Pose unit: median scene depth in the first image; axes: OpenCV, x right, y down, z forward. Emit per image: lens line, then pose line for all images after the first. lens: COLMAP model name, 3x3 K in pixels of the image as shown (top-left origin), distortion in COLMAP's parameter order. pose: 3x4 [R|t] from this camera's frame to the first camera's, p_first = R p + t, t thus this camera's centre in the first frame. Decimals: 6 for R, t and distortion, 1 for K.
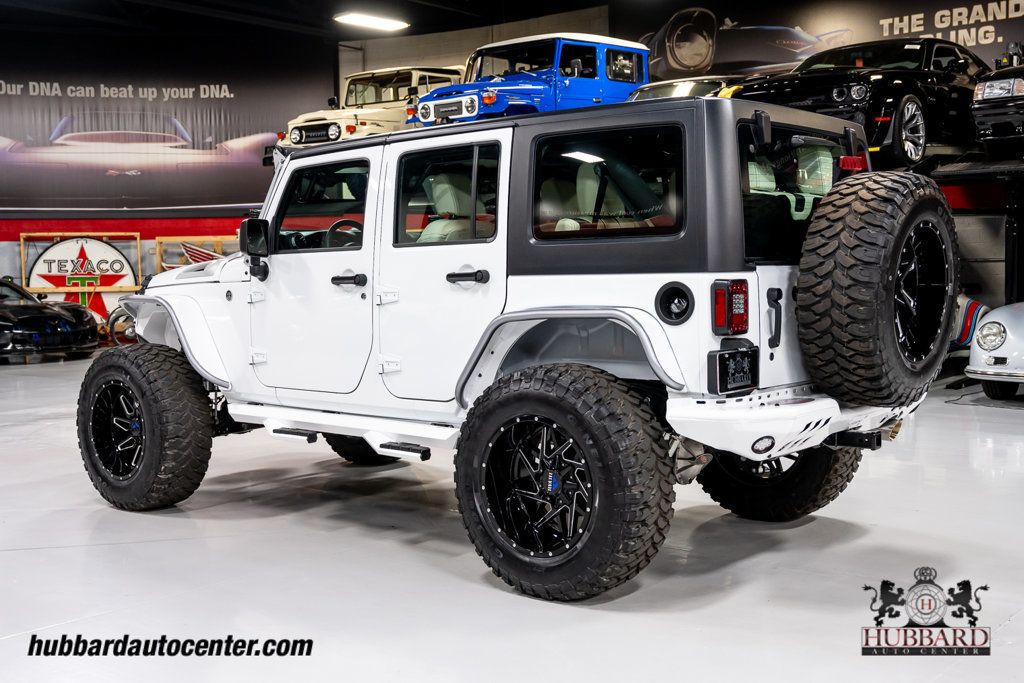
lens RADIAL K [[1199.2, 0, 512.0], [0, 1199.2, 341.5], [0, 0, 1]] dist [-0.001473, 0.024097]
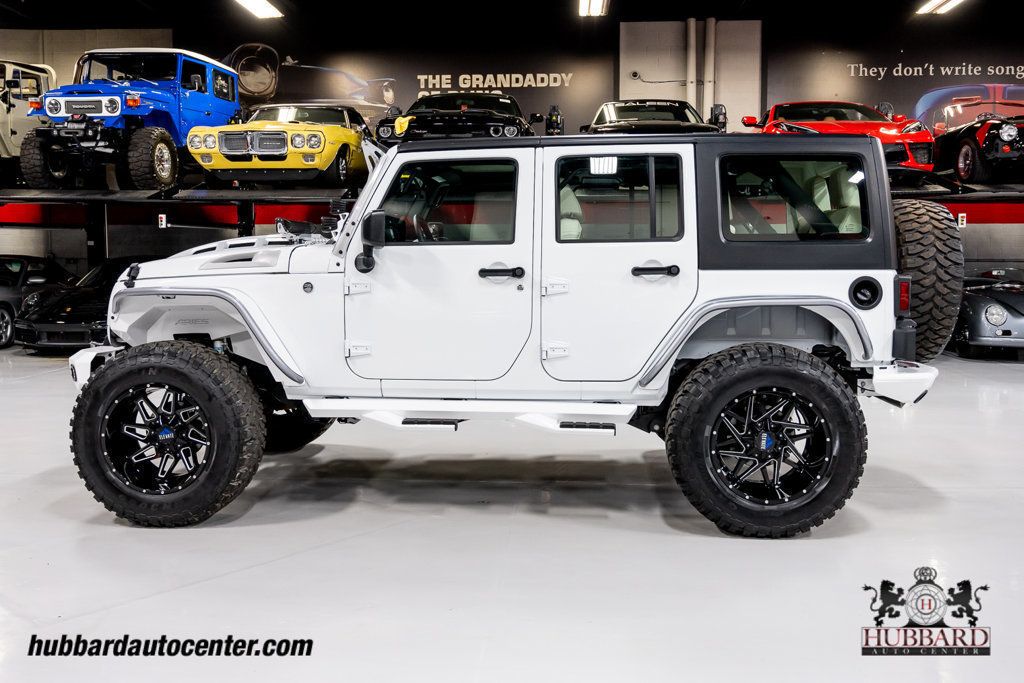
lens RADIAL K [[928.6, 0, 512.2], [0, 928.6, 320.4], [0, 0, 1]] dist [-0.003273, -0.005950]
pose [[0.800301, -0.024685, 0.599089, -0.248568], [0.024121, 0.999669, 0.008969, -0.006550], [-0.599112, 0.007272, 0.800632, 0.136560]]
